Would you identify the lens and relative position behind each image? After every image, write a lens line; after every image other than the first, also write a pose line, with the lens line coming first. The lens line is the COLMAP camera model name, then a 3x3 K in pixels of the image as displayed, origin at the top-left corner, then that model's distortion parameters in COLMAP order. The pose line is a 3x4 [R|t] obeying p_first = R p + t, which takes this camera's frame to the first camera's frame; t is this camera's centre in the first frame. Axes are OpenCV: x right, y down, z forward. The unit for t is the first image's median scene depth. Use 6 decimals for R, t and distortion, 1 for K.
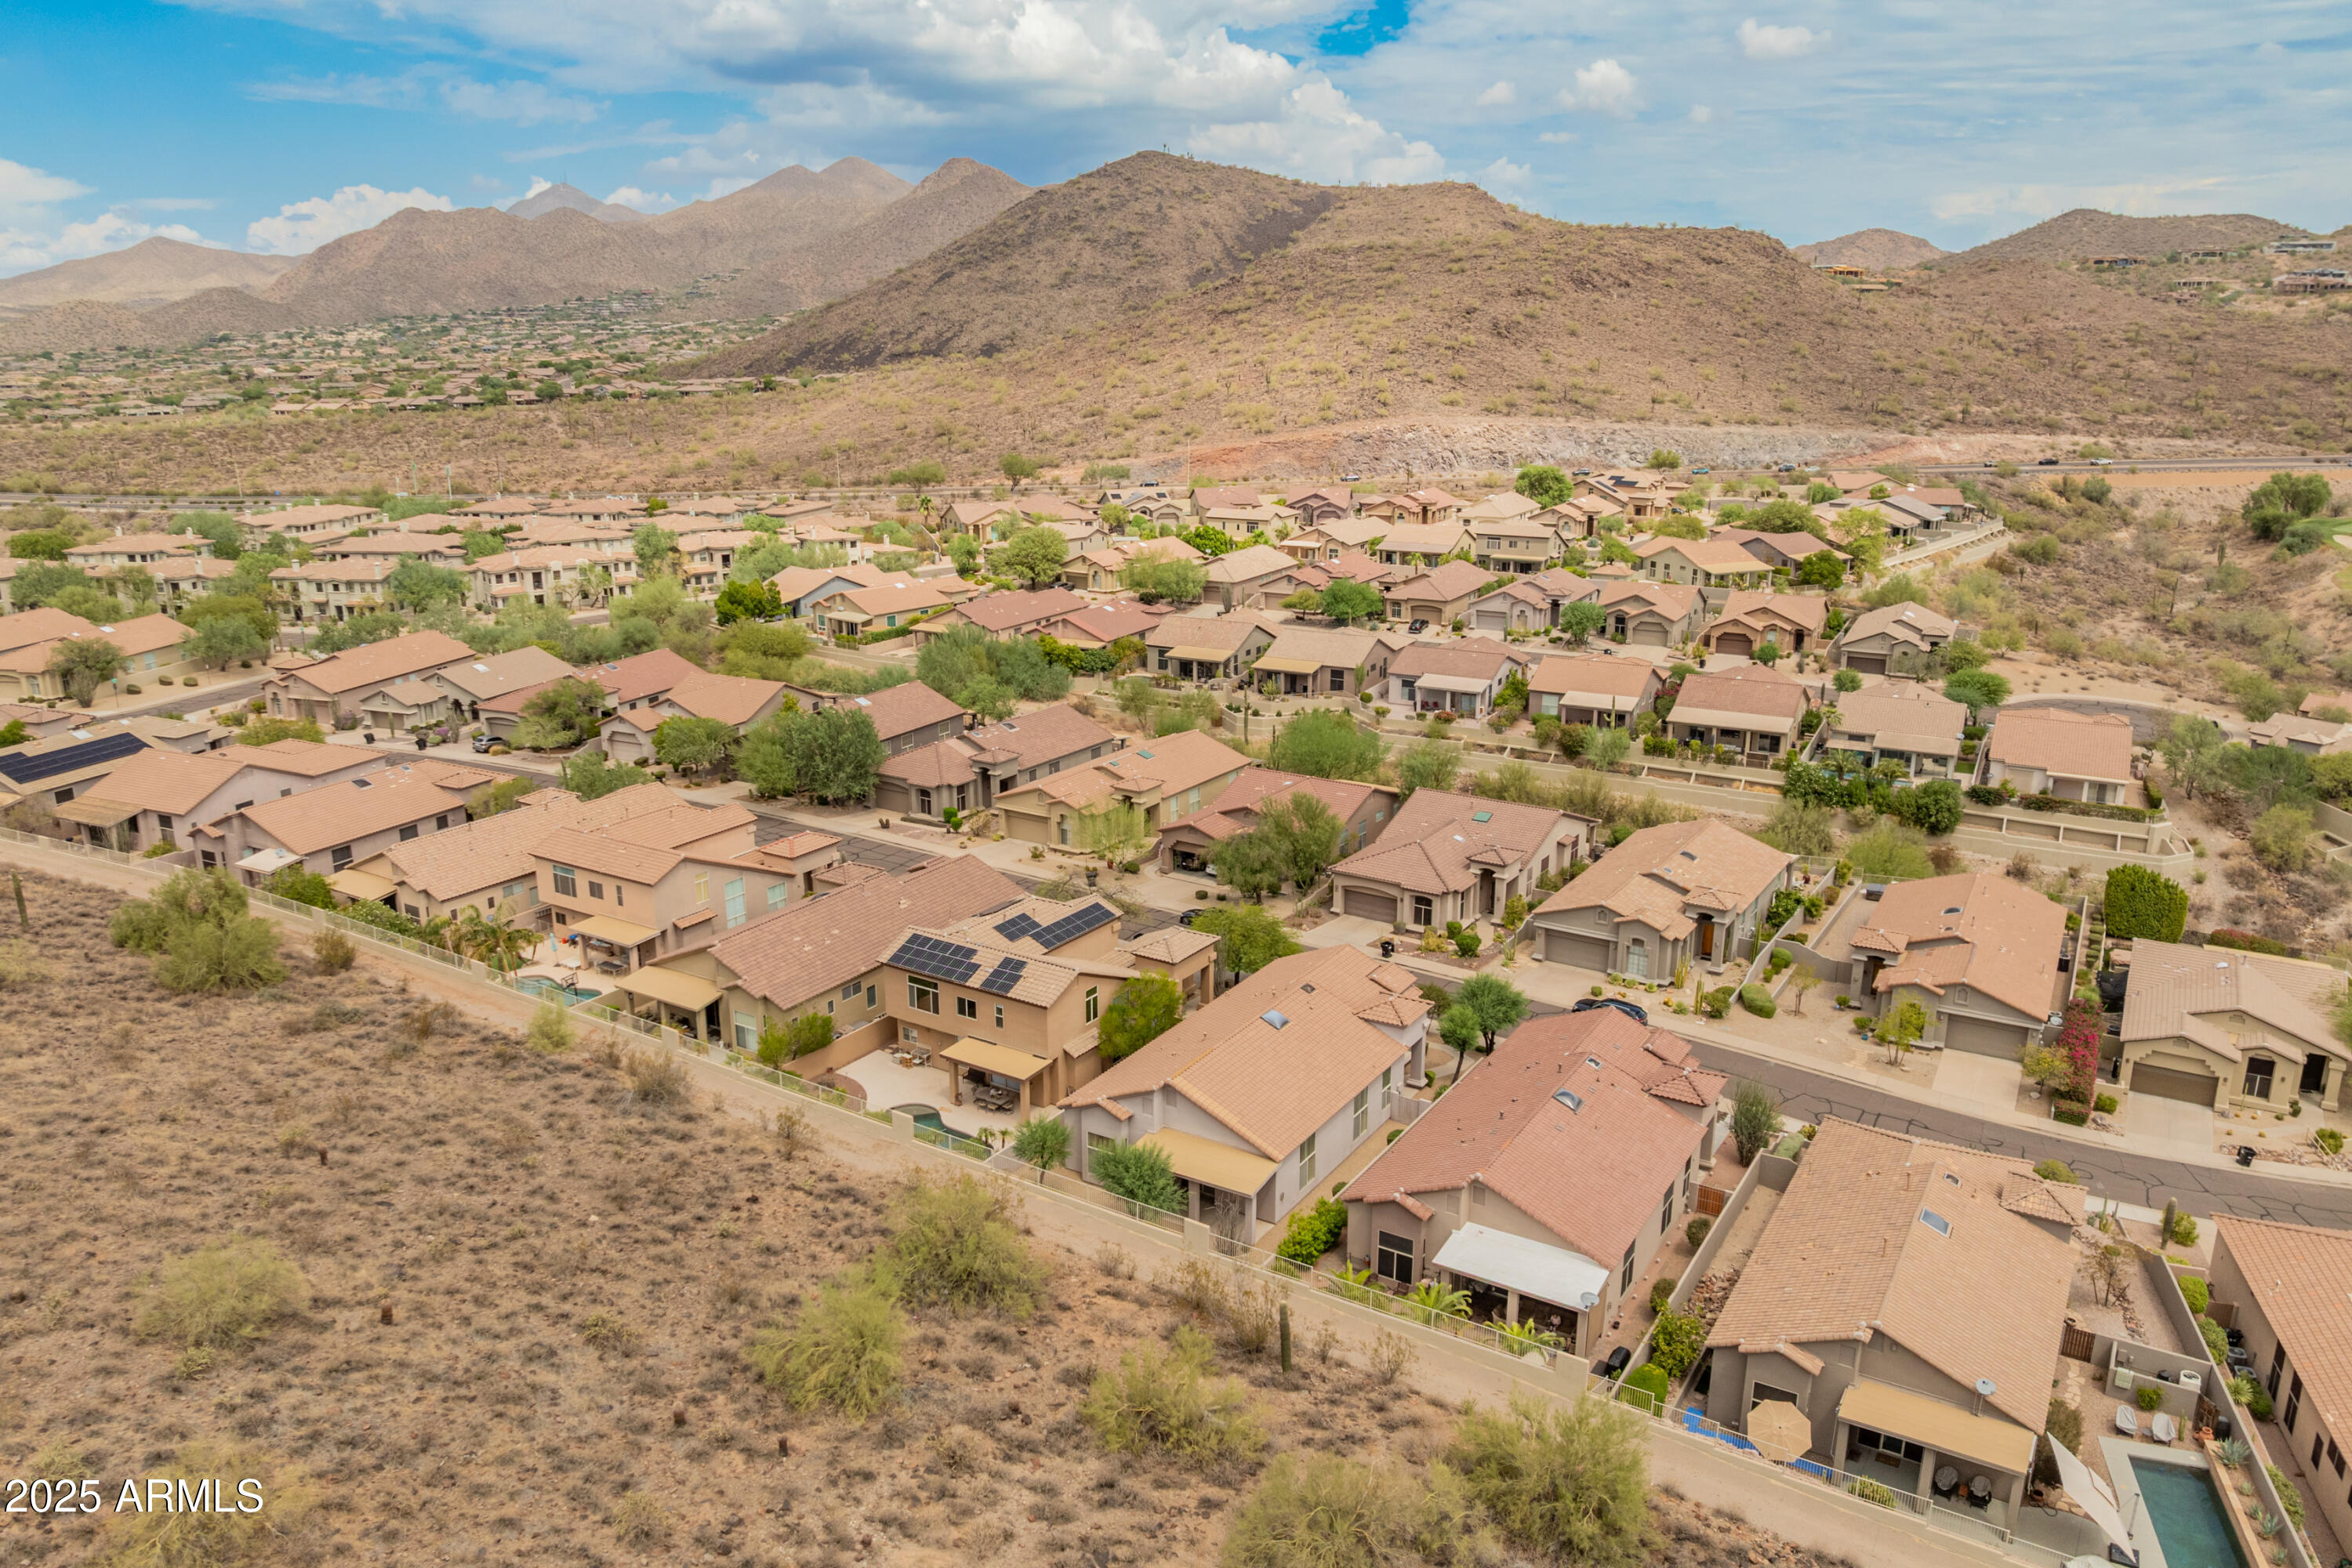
lens RADIAL K [[1680.5, 0, 1171.0], [0, 1680.5, 703.7], [0, 0, 1]] dist [-0.037424, 0.001587]
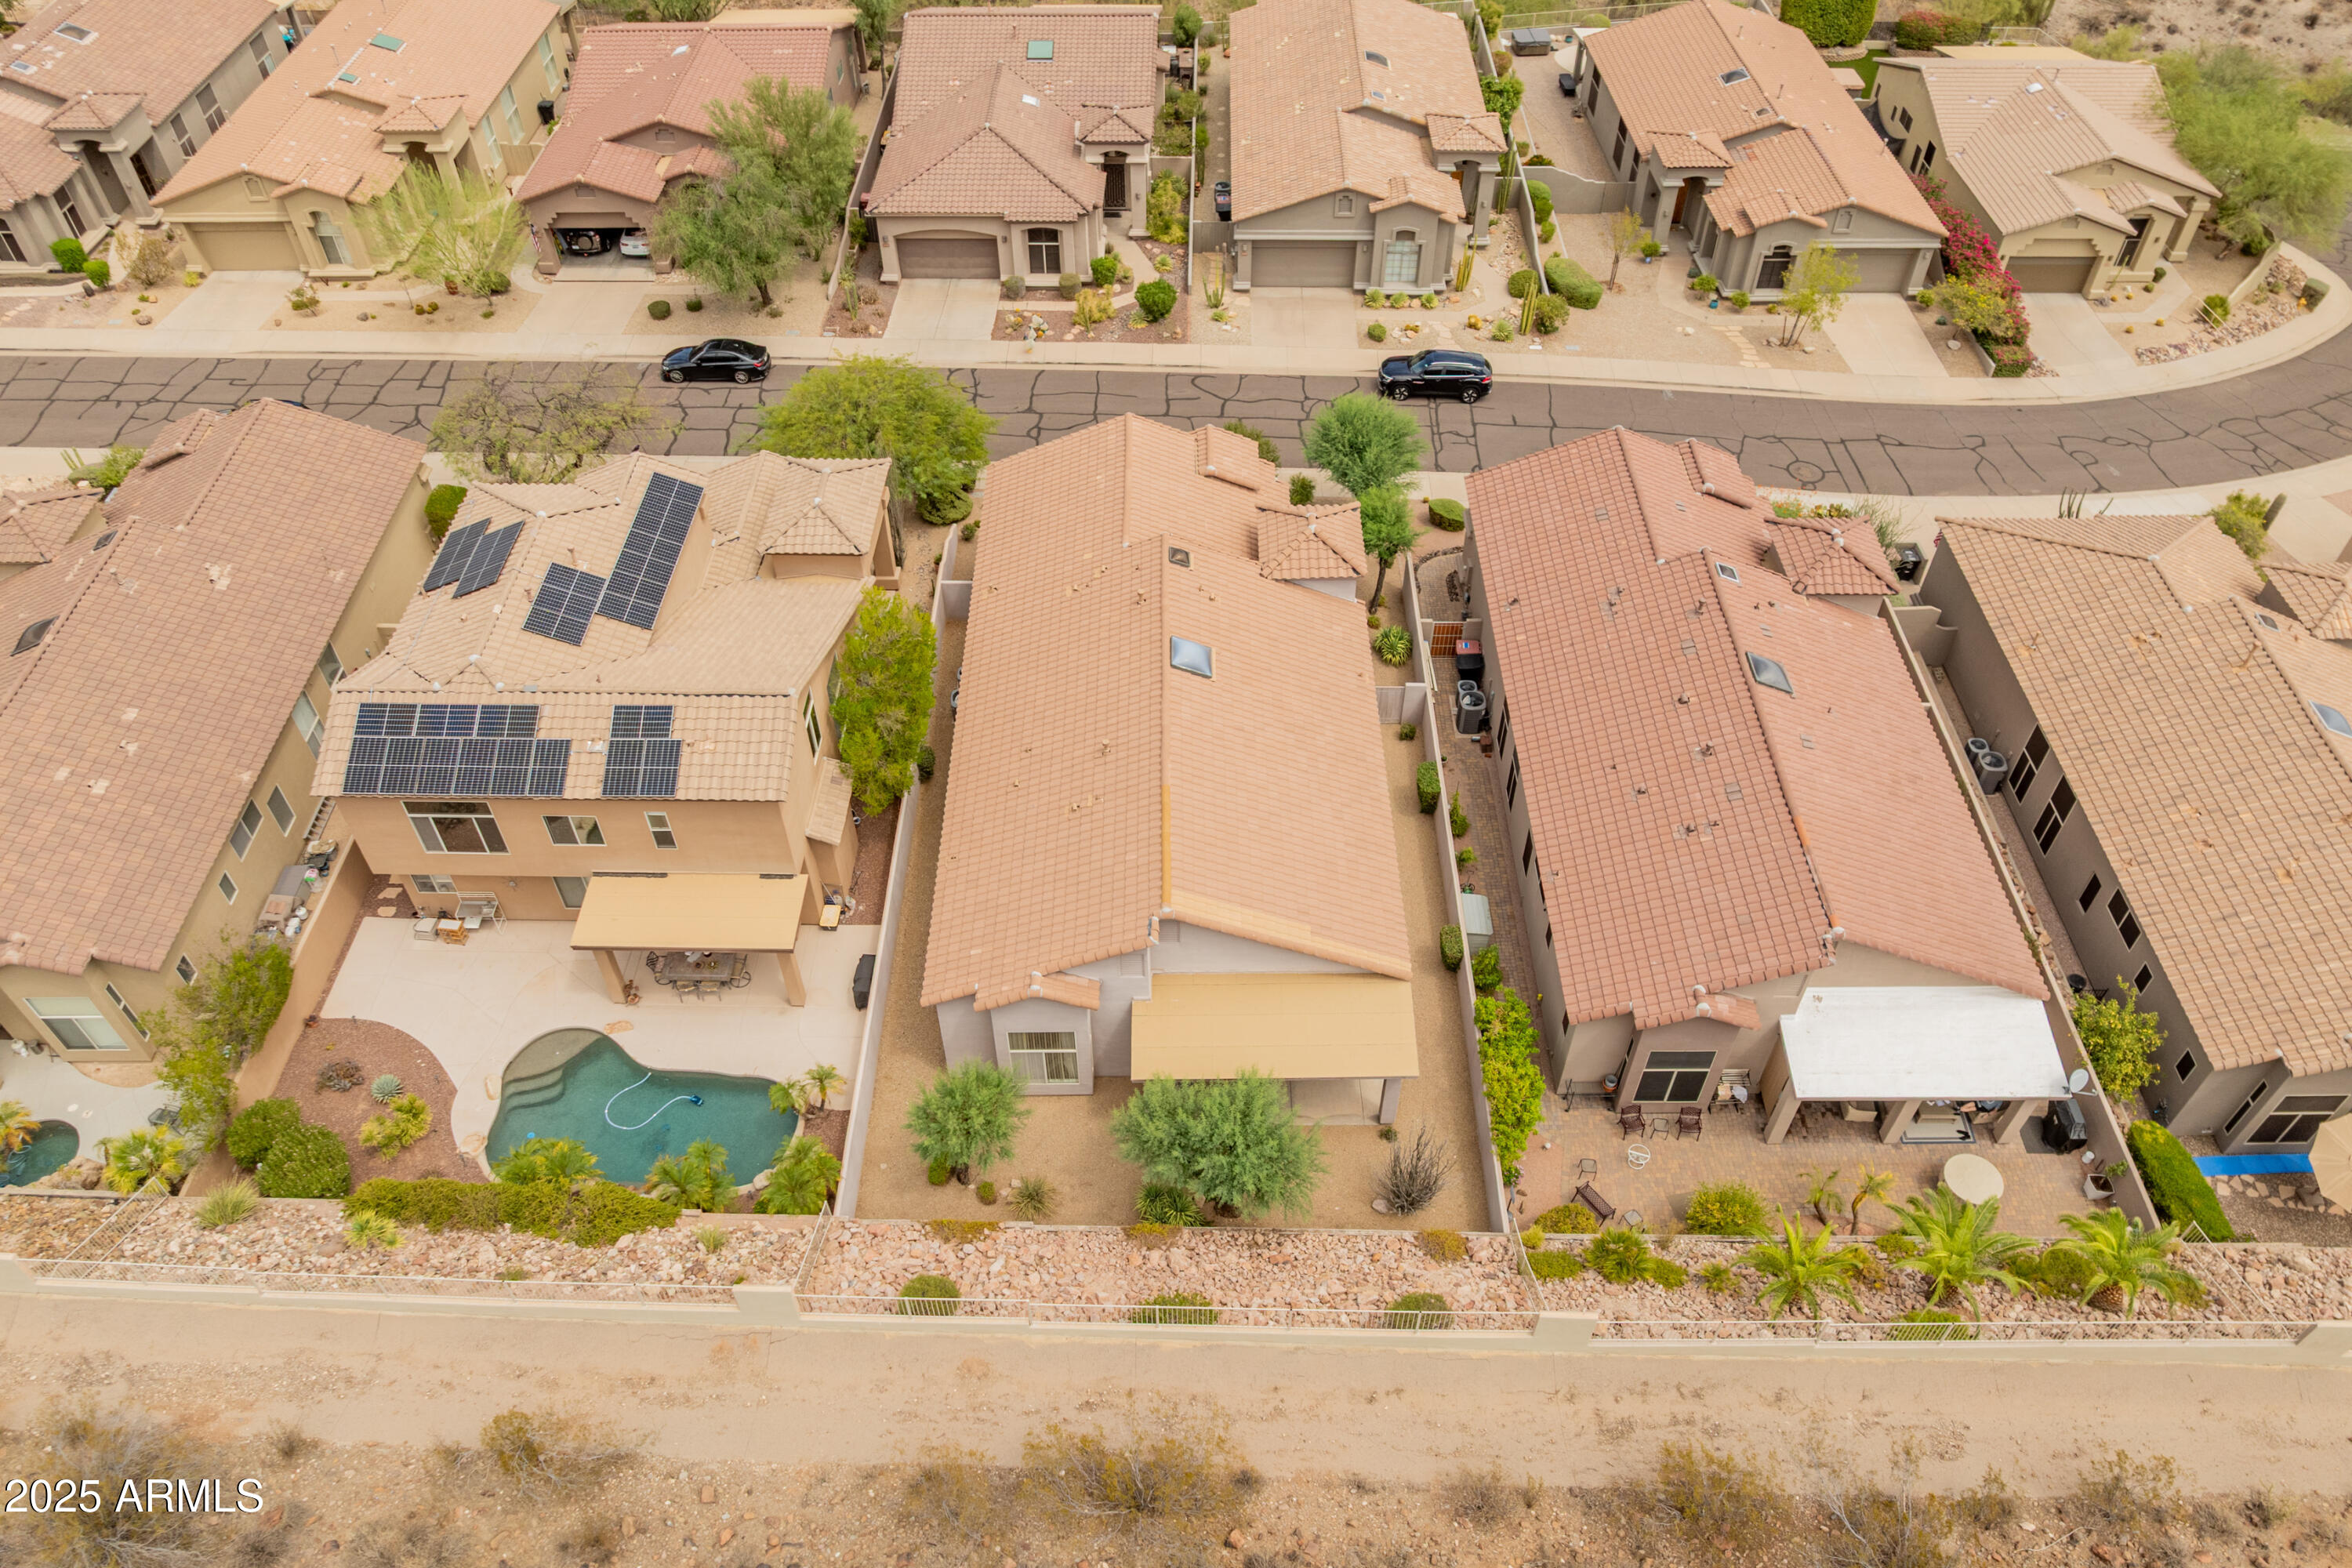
lens RADIAL K [[1675.8, 0, 1181.5], [0, 1675.8, 843.5], [0, 0, 1]] dist [-0.053974, 0.030672]
pose [[0.846181, -0.393970, 0.358839, -0.079859], [0.122188, 0.798876, 0.588955, -0.040103], [-0.518698, -0.454516, 0.724132, 0.306515]]
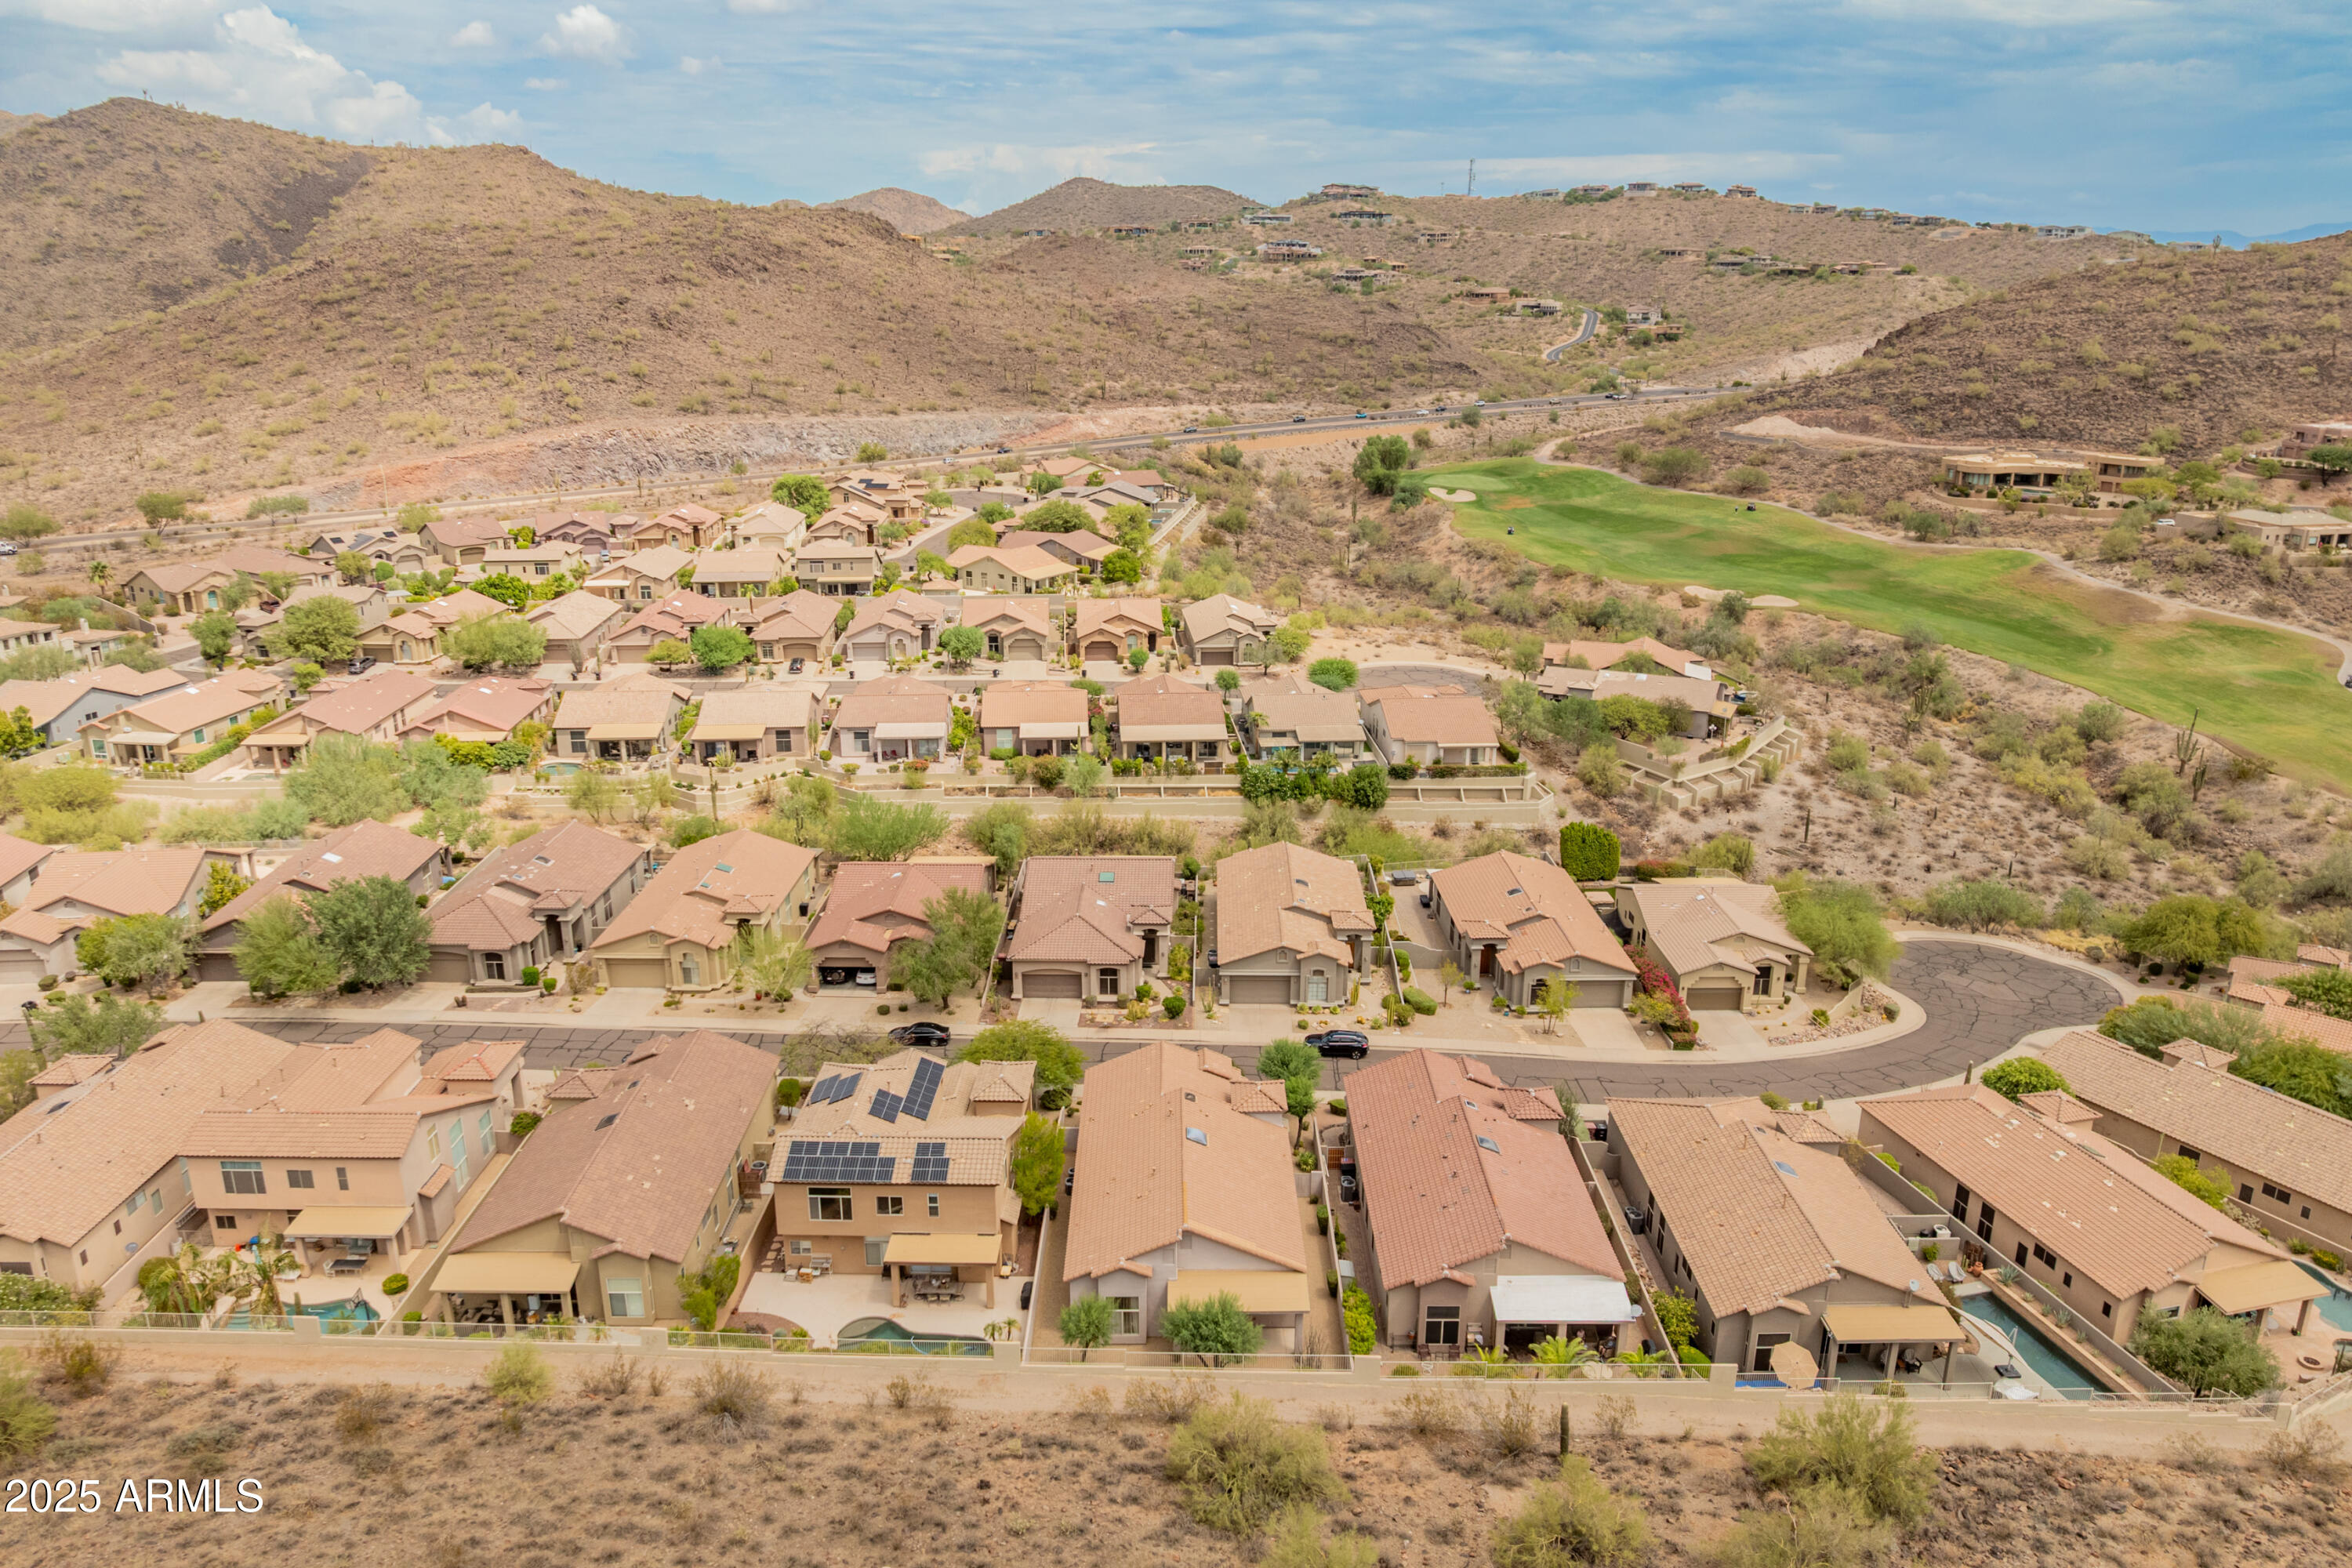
lens RADIAL K [[1680.5, 0, 1171.0], [0, 1680.5, 703.7], [0, 0, 1]] dist [-0.037424, 0.001587]
pose [[0.849586, -0.131637, 0.510759, -0.236952], [0.118234, 0.991243, 0.058805, -0.076372], [-0.514027, 0.010429, 0.857711, 0.050170]]
